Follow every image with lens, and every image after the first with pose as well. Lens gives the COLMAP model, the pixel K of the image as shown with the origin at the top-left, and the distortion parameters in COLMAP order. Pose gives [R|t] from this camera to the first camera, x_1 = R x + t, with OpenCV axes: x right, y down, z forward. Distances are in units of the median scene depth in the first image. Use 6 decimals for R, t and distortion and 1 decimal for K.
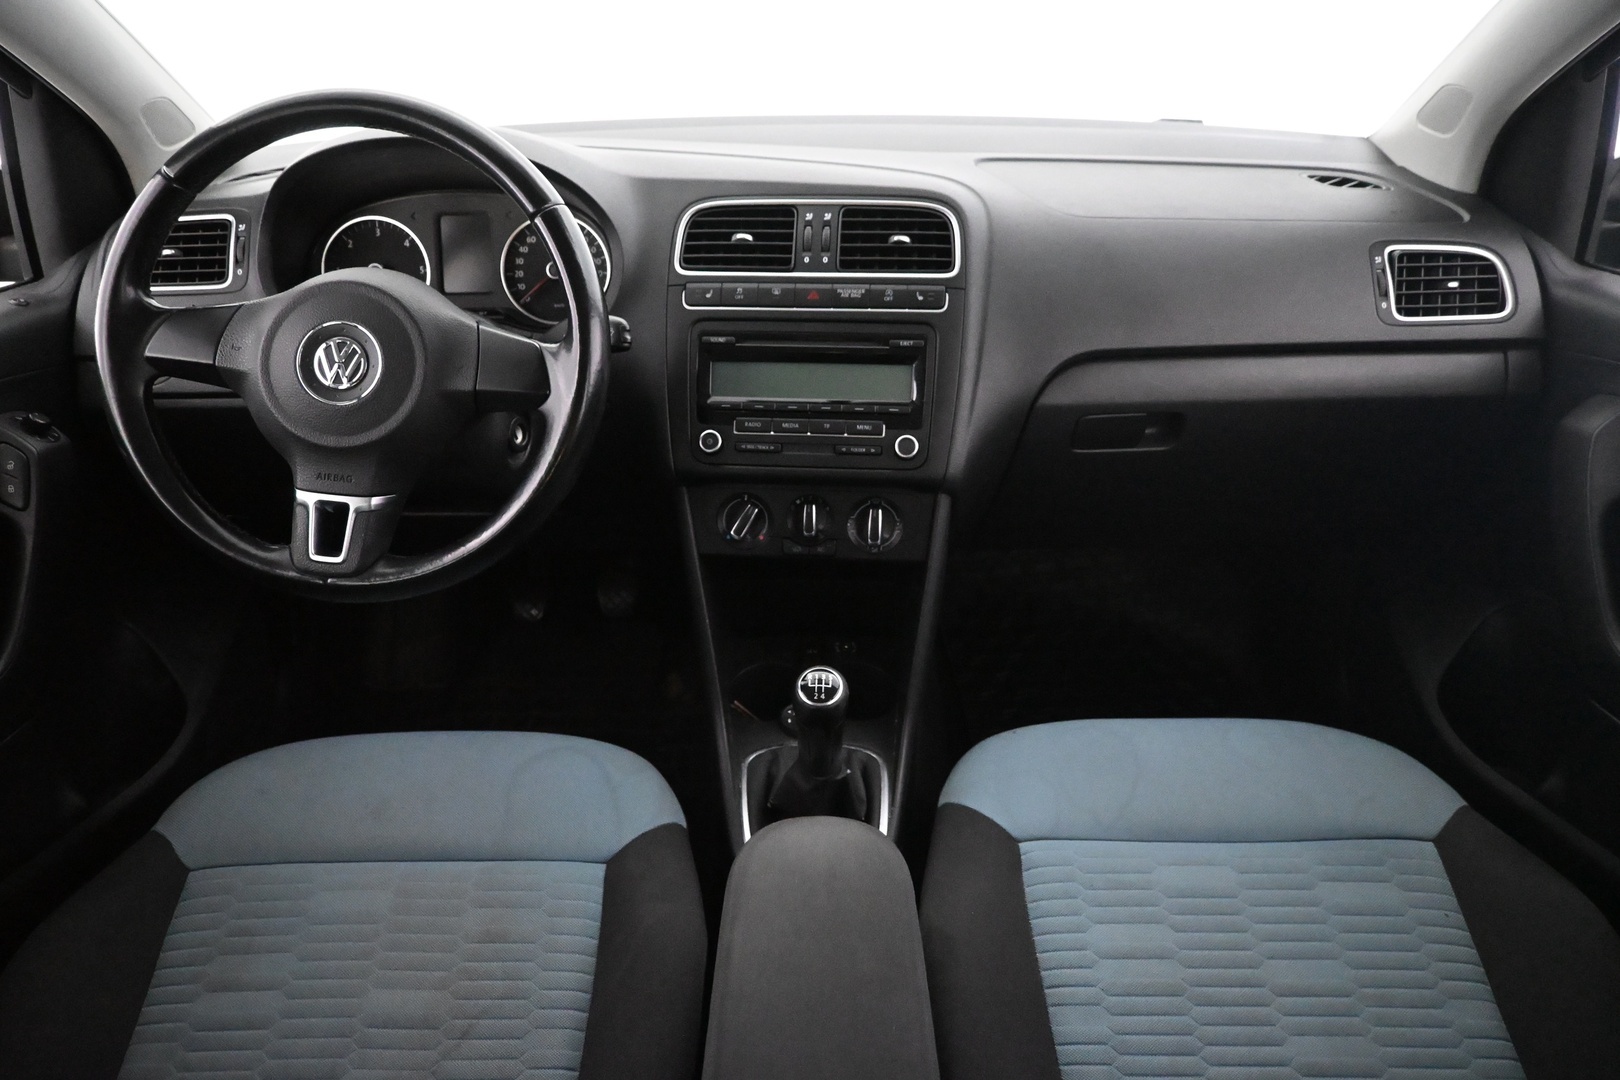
lens RADIAL K [[1098.1, 0, 810.0], [0, 1098.1, 540.0], [0, 0, 1]] dist [-0.000677, 0.000581]
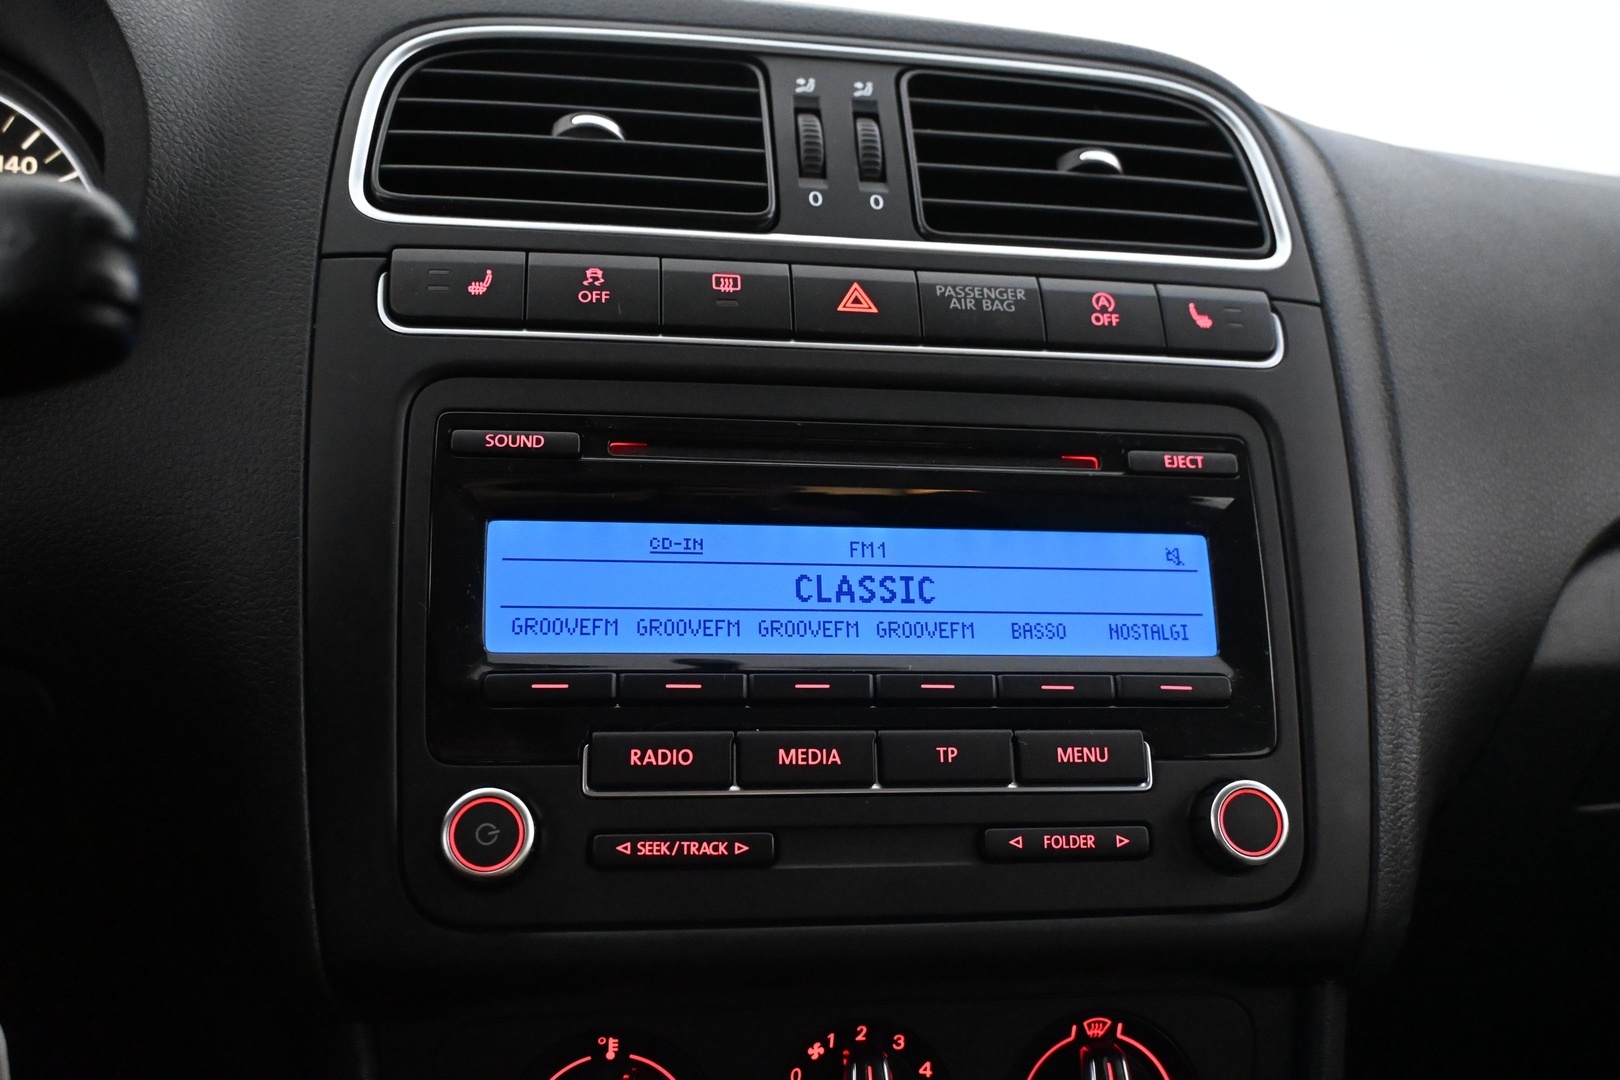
lens RADIAL K [[1366.4, 0, 810.0], [0, 1366.4, 540.0], [0, 0, 1]] dist [-0.008860, -0.003496]
pose [[0.965691, 0.011095, 0.259456, -0.100494], [0.059259, 0.963313, -0.261757, -0.068858], [-0.252841, 0.268151, 0.929605, 0.682506]]
